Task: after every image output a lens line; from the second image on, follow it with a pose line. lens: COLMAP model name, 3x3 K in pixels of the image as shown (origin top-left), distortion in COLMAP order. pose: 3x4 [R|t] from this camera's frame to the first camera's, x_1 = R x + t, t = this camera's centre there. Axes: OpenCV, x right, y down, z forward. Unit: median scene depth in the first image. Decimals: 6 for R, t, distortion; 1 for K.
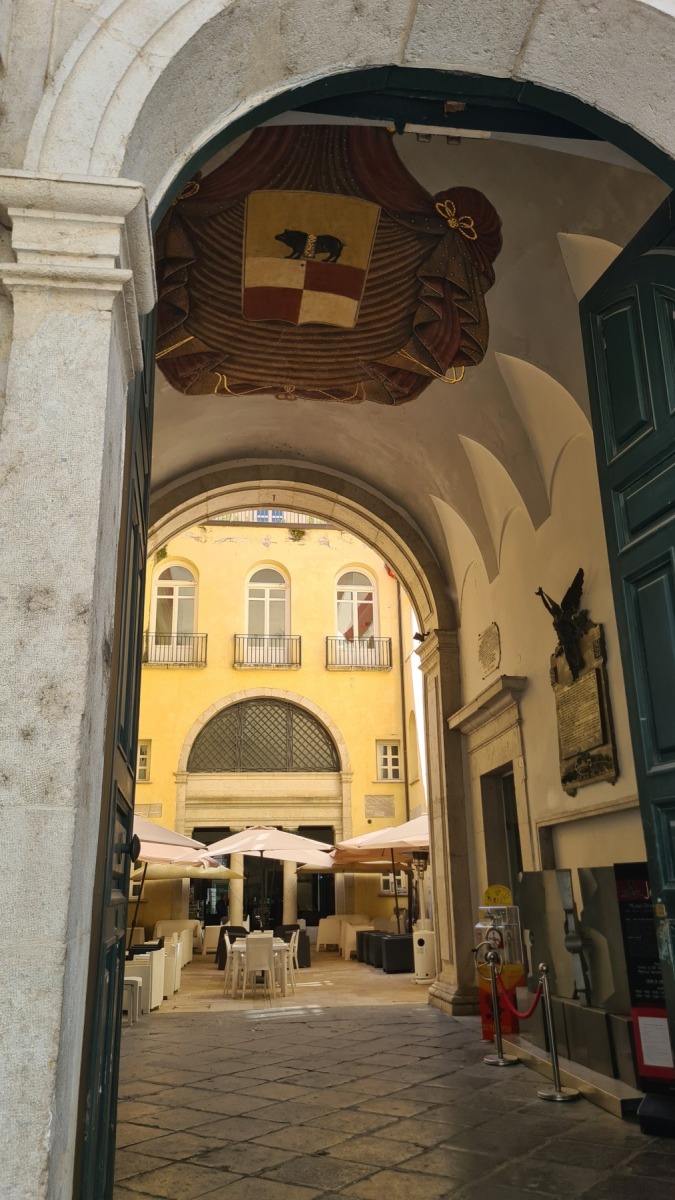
lens RADIAL K [[879.3, 0, 325.3], [0, 879.3, 631.8], [0, 0, 1]] dist [0.050813, 0.001498]
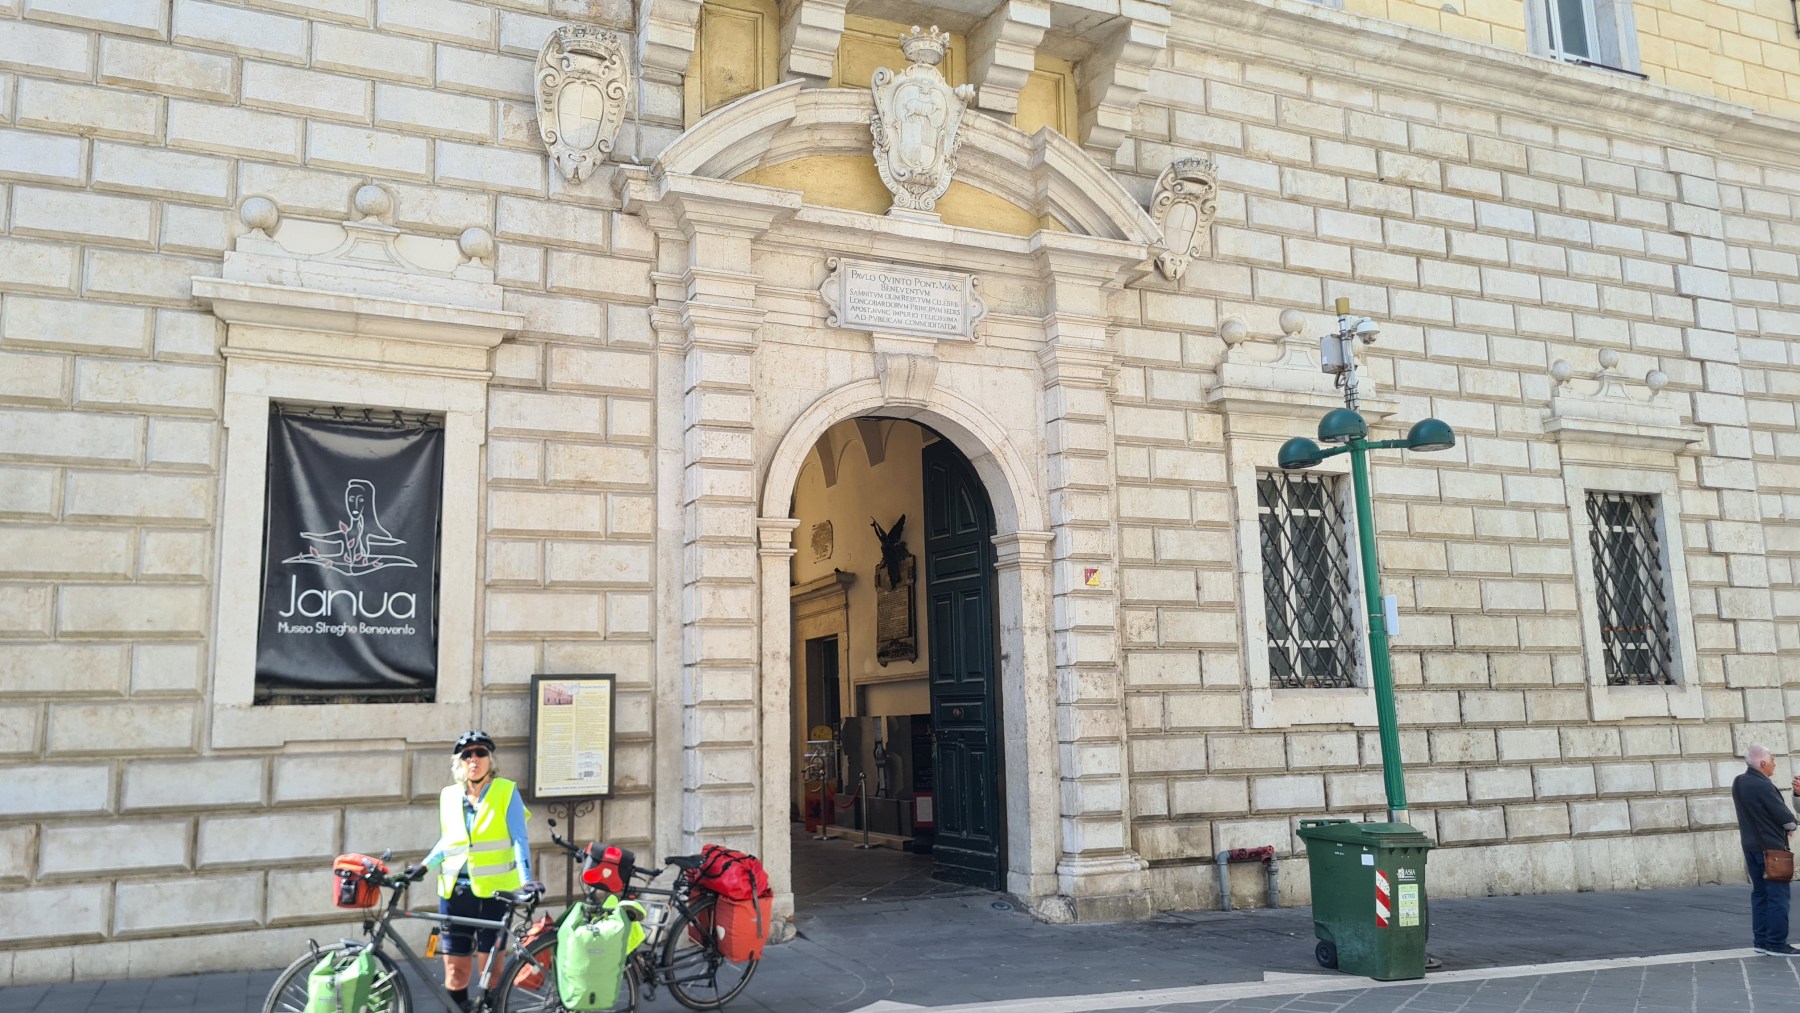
lens RADIAL K [[1318.9, 0, 895.7], [0, 1318.9, 513.8], [0, 0, 1]] dist [0.050813, 0.001498]
pose [[0.947510, 0.049522, 0.315867, -0.340274], [-0.087763, 0.990268, 0.108009, -0.254407], [-0.307444, -0.130061, 0.942636, -0.865752]]
